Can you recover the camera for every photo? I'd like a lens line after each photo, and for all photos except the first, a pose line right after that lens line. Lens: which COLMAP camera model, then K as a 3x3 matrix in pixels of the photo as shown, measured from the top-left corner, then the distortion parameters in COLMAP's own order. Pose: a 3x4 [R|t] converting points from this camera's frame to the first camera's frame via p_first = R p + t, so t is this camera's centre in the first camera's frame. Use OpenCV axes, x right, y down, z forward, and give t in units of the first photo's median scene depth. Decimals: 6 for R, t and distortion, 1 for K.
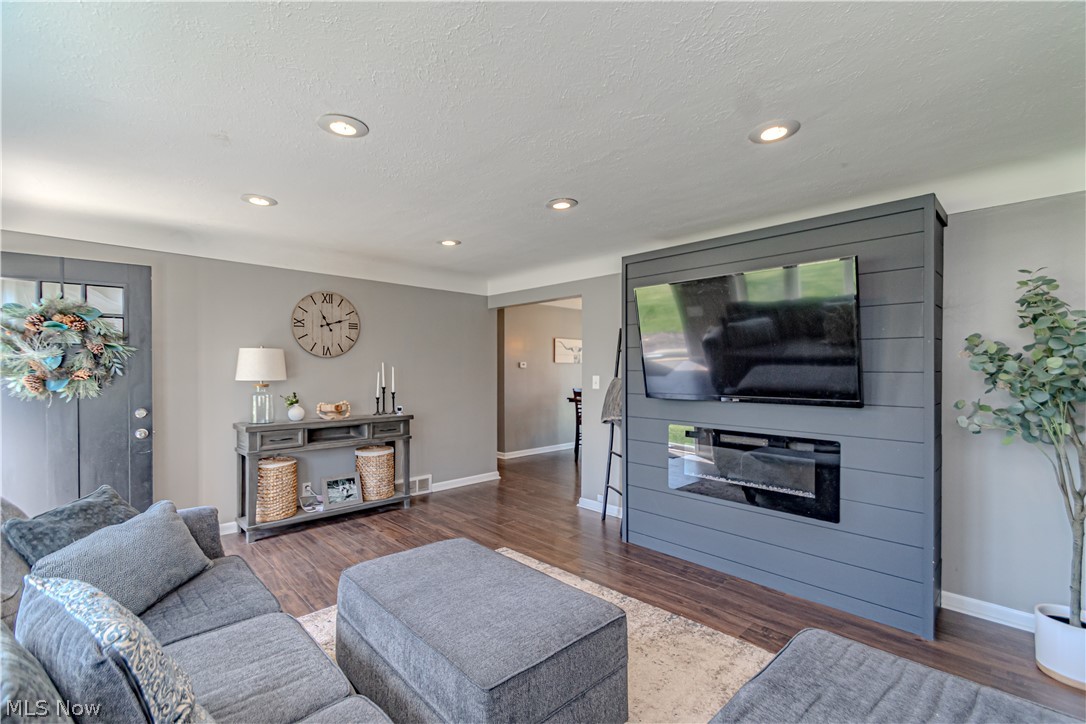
lens RADIAL K [[475.6, 0, 540.7], [0, 475.6, 372.8], [0, 0, 1]] dist [-0.000799, -0.000595]
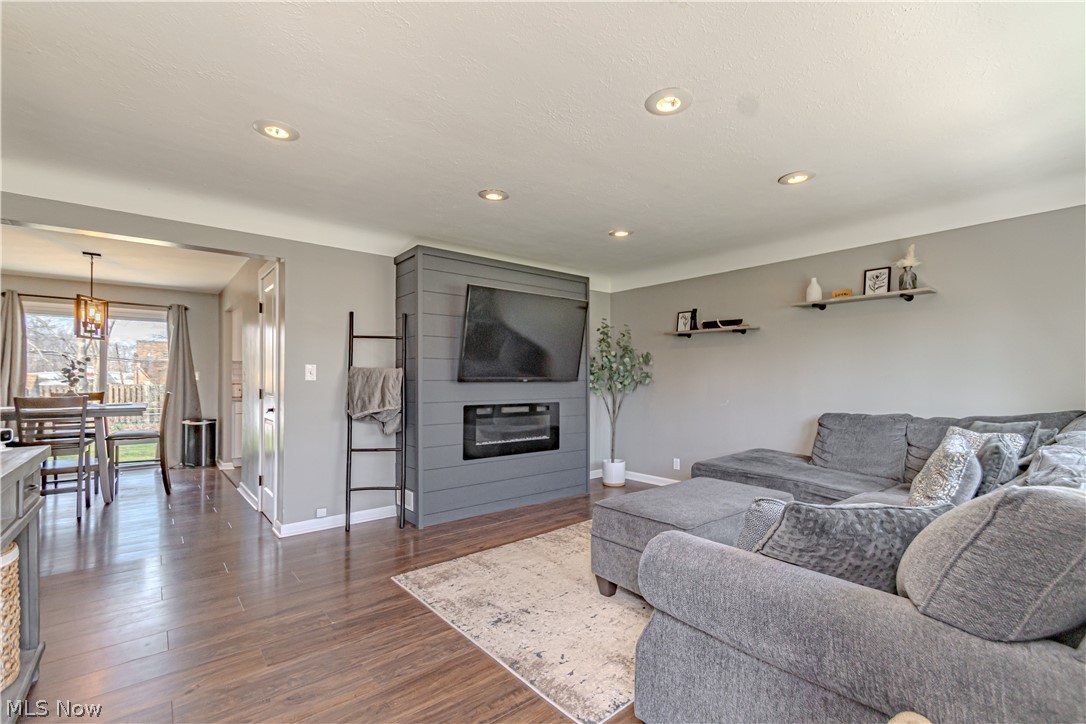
lens RADIAL K [[475.6, 0, 540.7], [0, 475.6, 372.8], [0, 0, 1]] dist [-0.000799, -0.000595]
pose [[0.074731, 0.015639, 0.997081, -0.777451], [0.011519, 0.999797, -0.016545, 0.044534], [-0.997137, 0.012722, 0.074536, 0.645014]]
